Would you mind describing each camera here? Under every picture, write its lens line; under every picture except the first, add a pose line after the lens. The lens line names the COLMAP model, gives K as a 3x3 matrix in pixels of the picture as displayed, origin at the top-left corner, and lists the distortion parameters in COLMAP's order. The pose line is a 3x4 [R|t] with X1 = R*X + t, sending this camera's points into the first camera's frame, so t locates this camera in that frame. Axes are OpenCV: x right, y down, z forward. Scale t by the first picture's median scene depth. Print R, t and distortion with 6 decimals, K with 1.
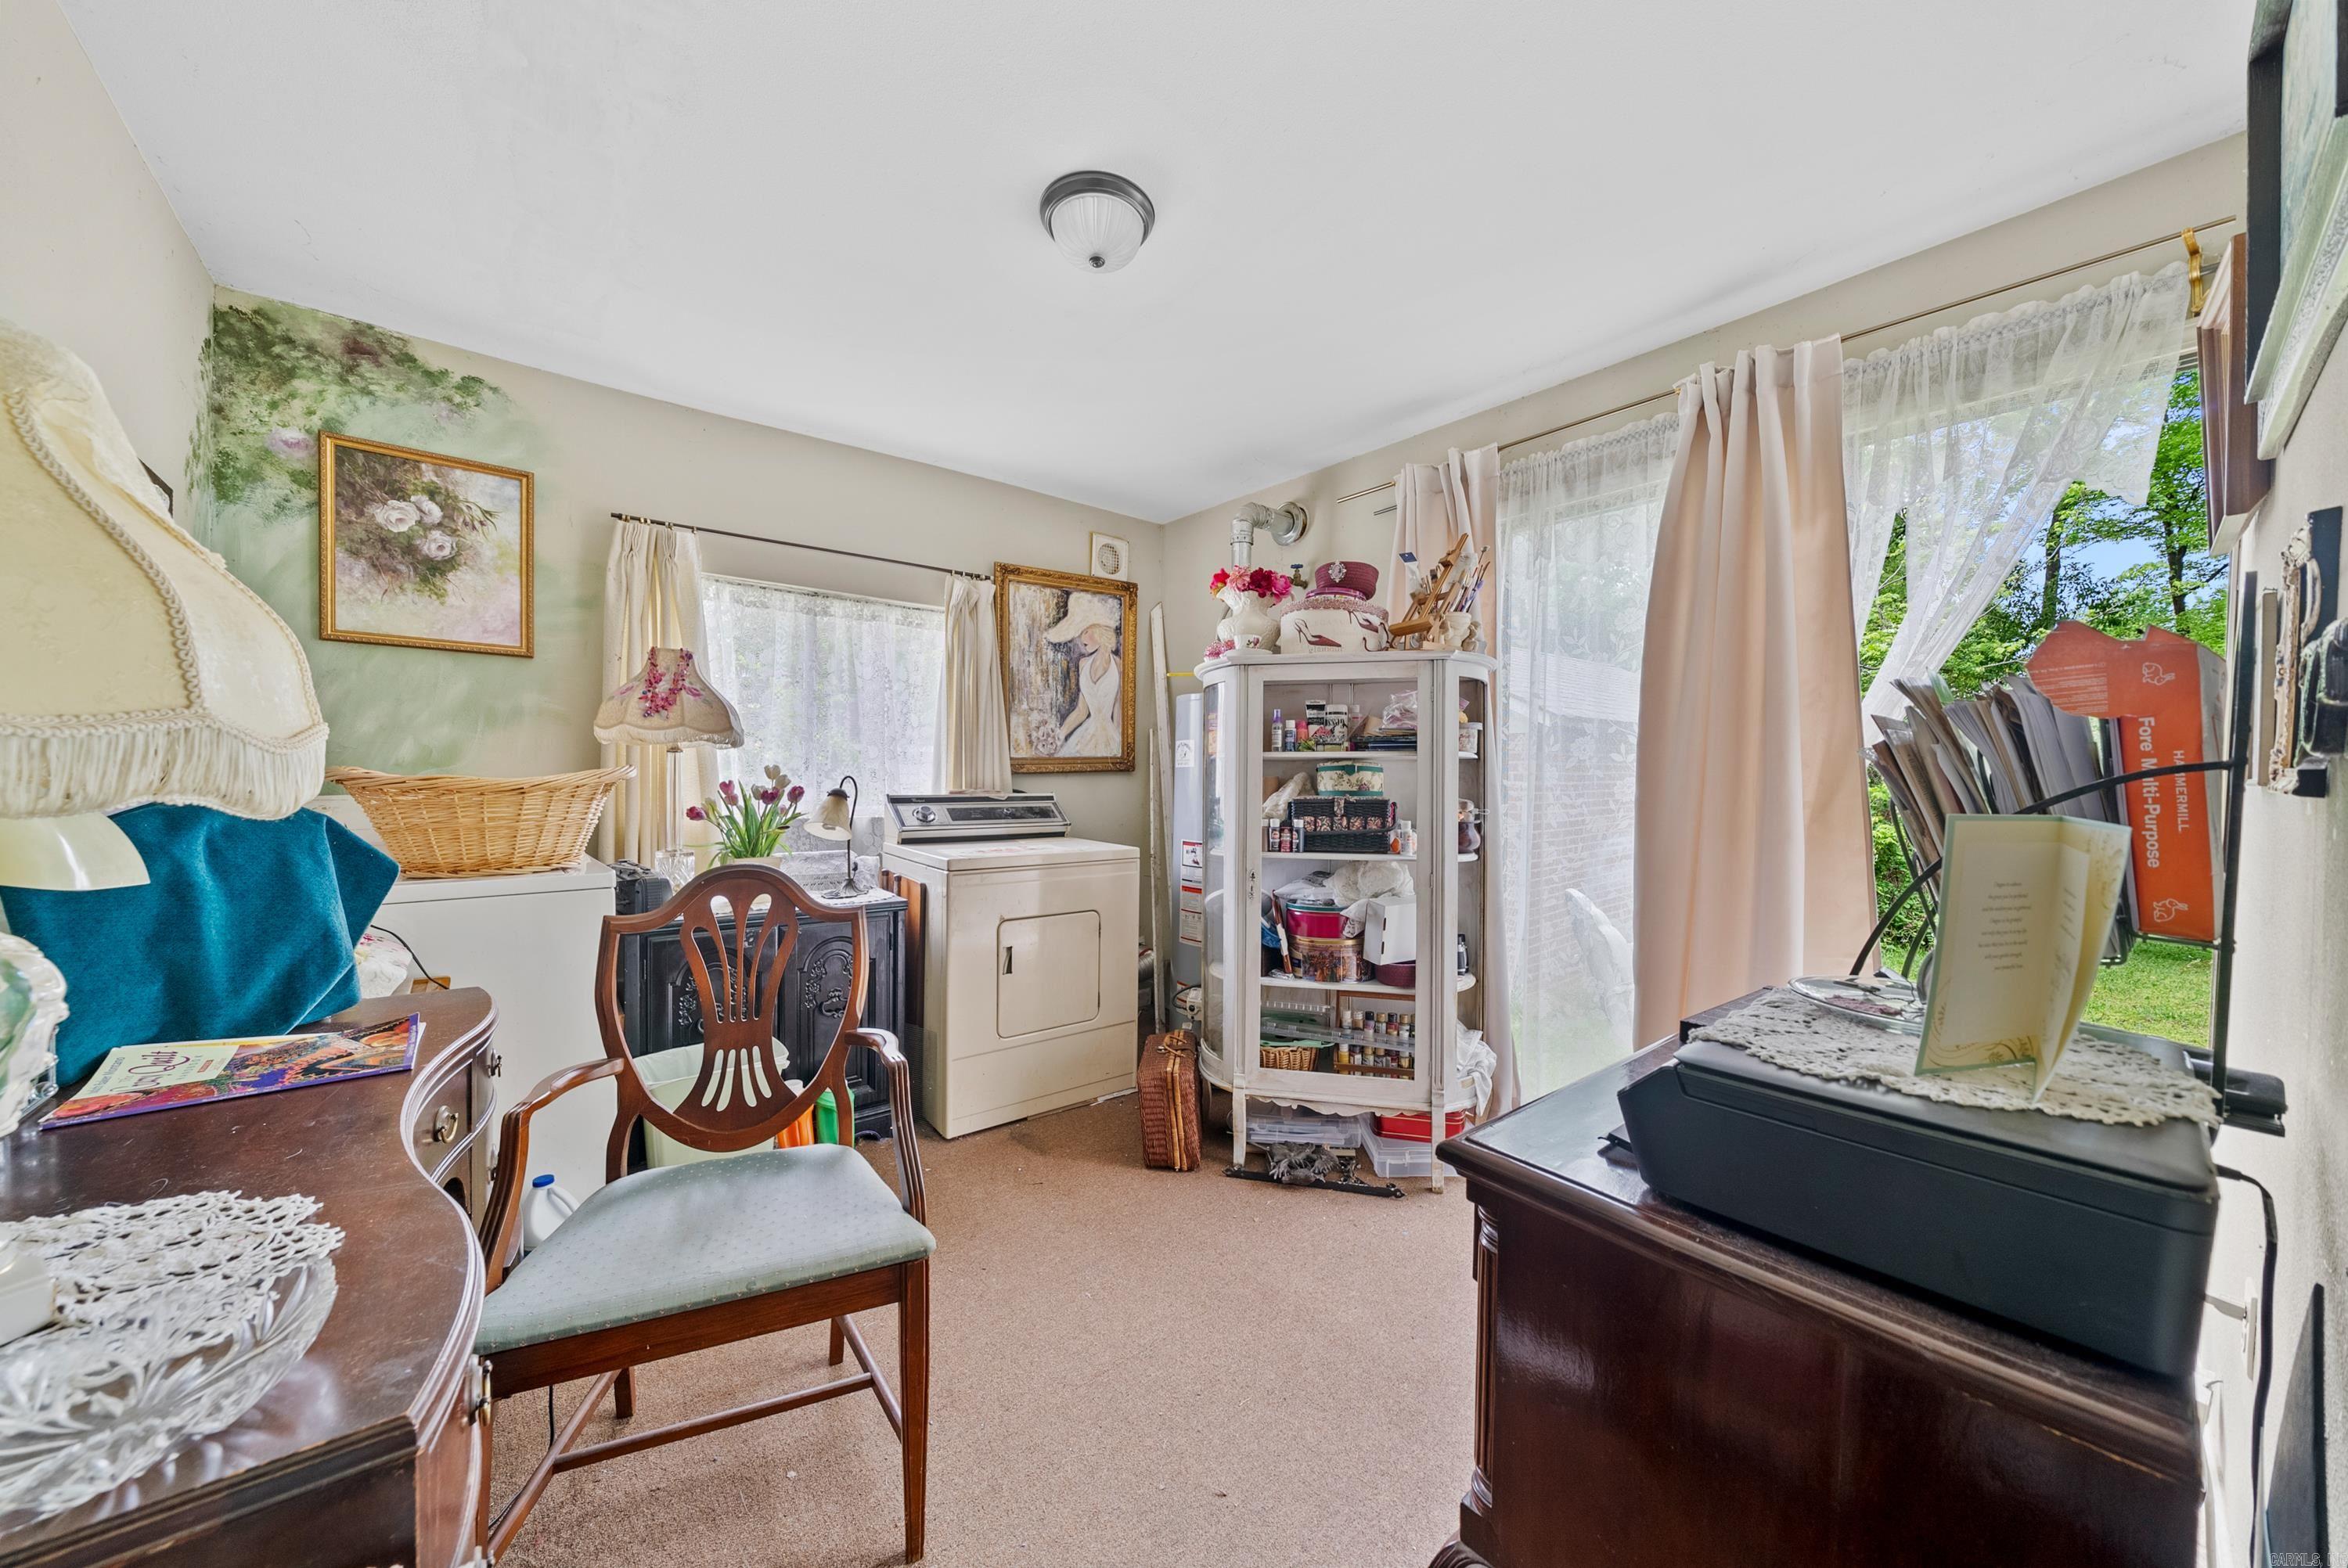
lens RADIAL K [[802.1, 0, 1174.0], [0, 802.1, 784.0], [0, 0, 1]] dist [-0.000243, -0.000045]
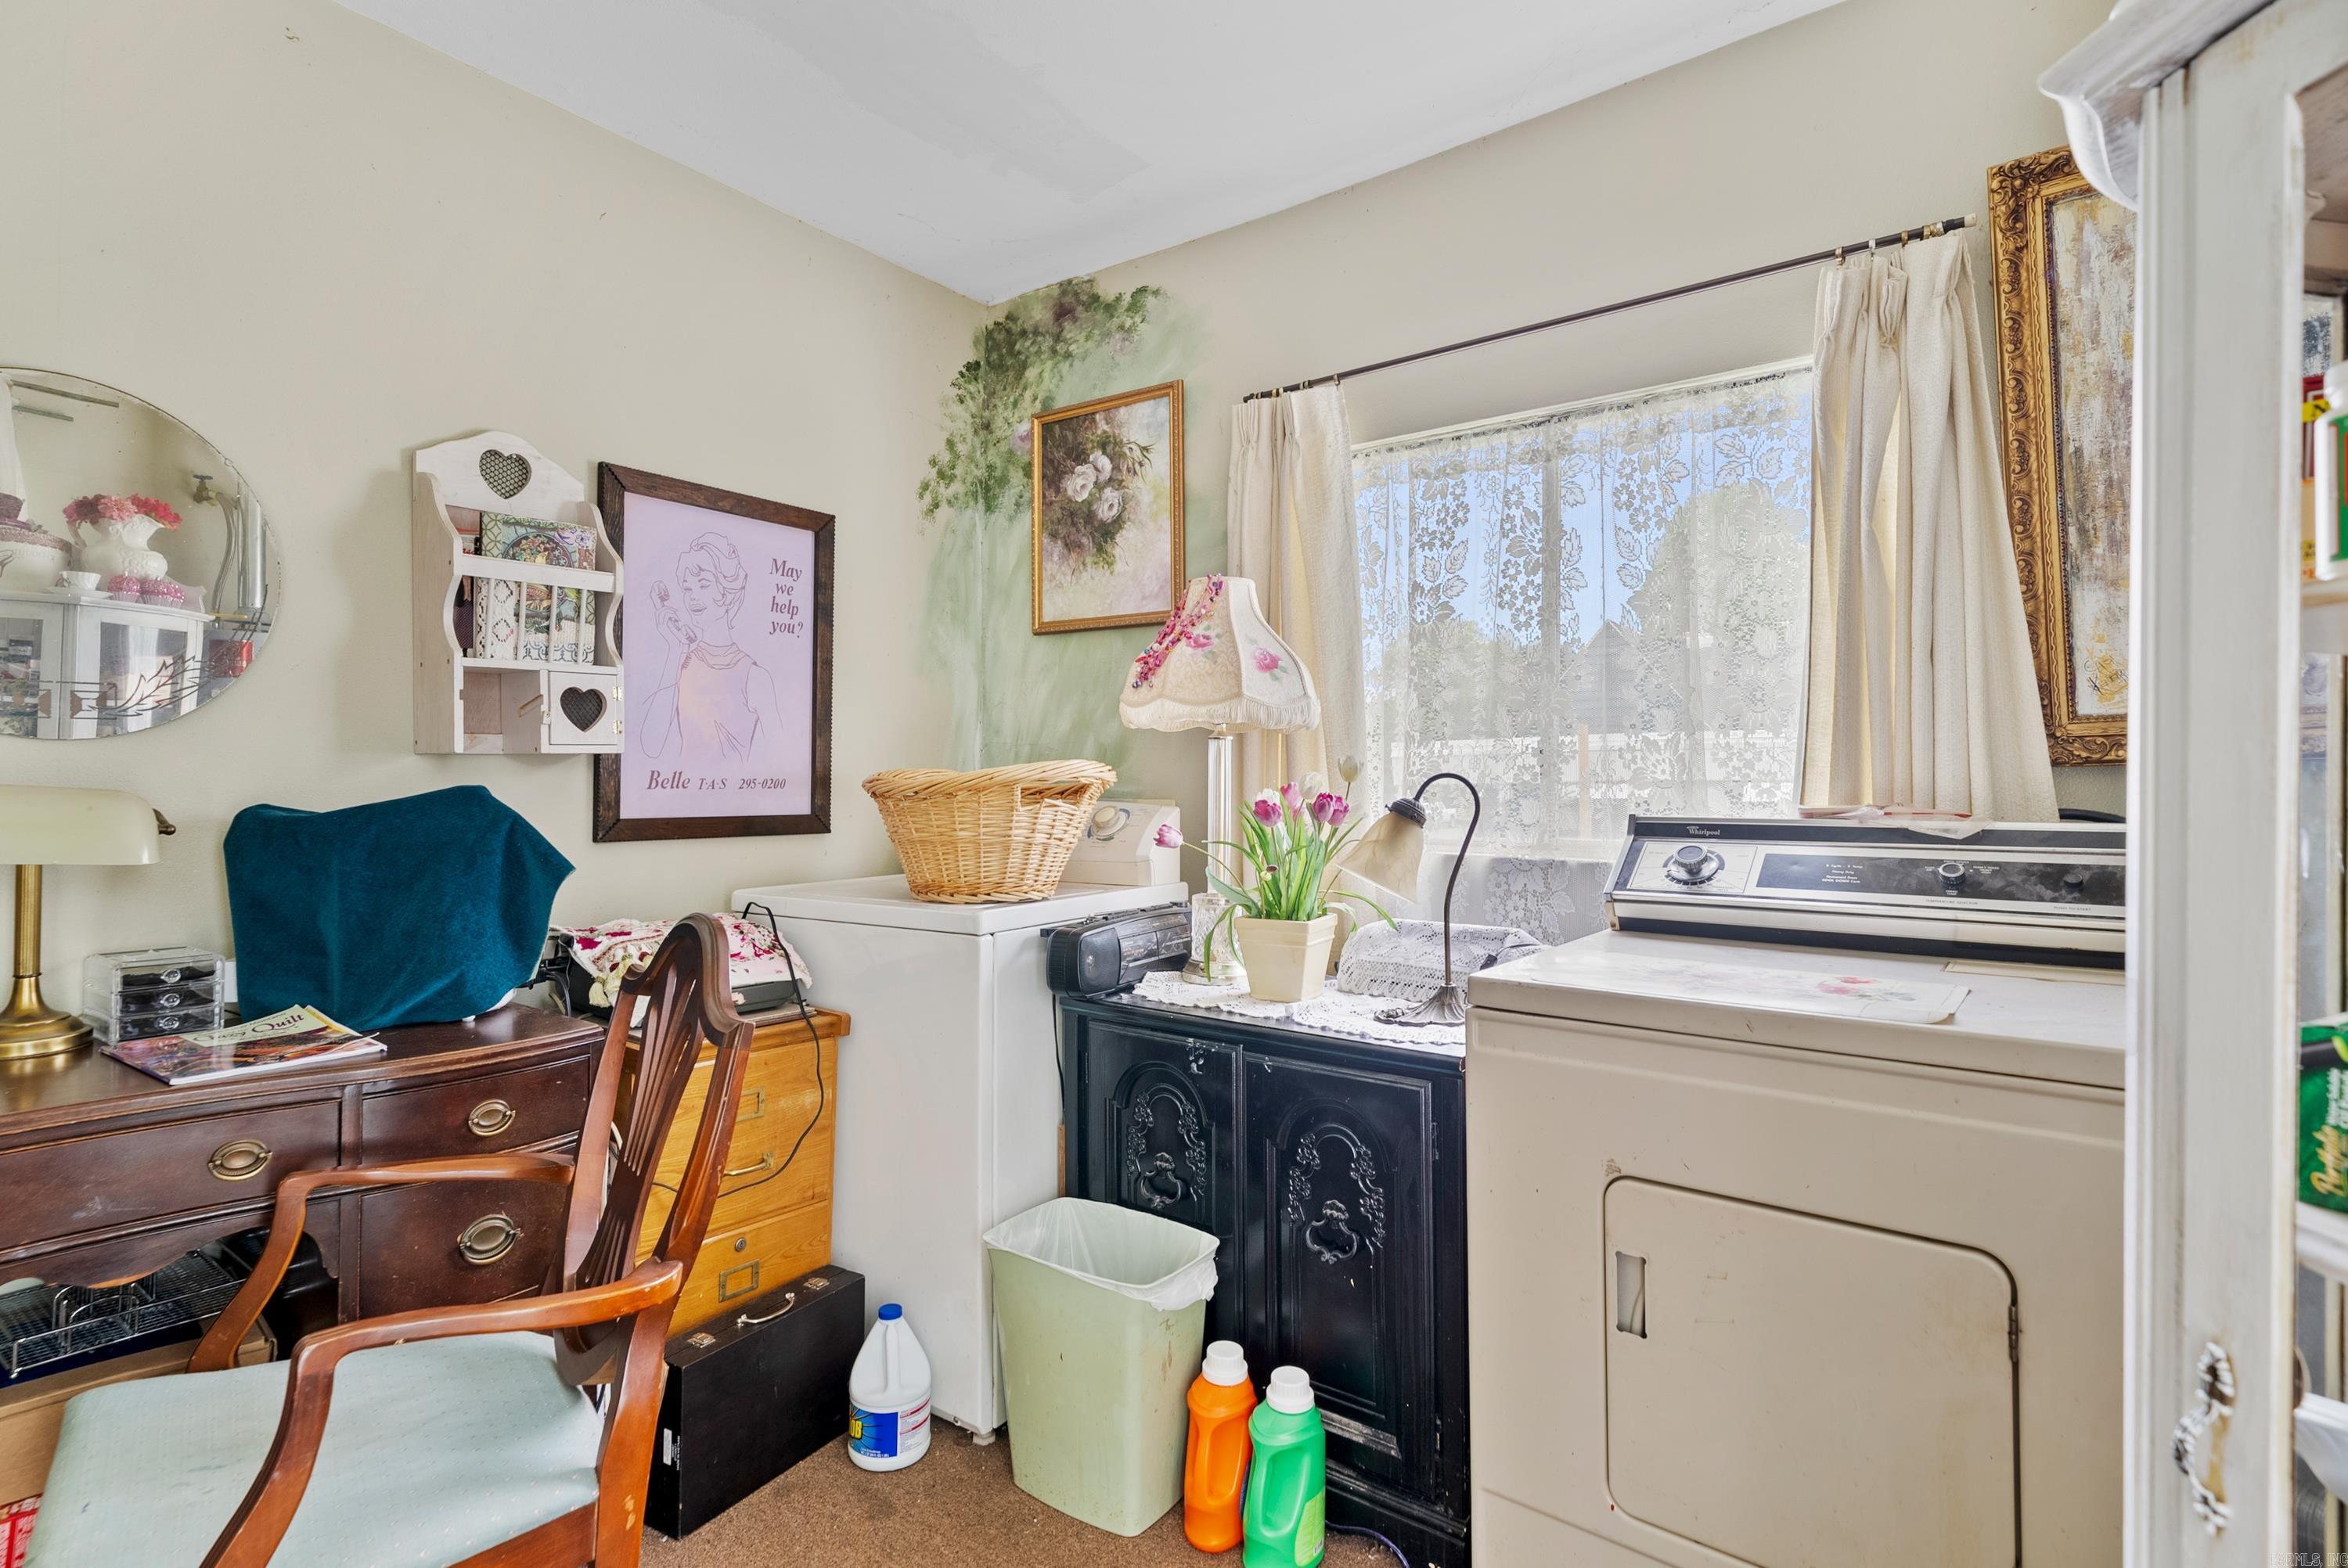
lens RADIAL K [[1146.7, 0, 1174.3], [0, 1146.7, 772.8], [0, 0, 1]] dist [-0.000370, 0.000148]
pose [[0.244690, -0.011767, -0.969530, 0.265845], [-0.006300, 0.999886, -0.013725, 0.000047], [0.969581, 0.009466, 0.244588, 0.780242]]
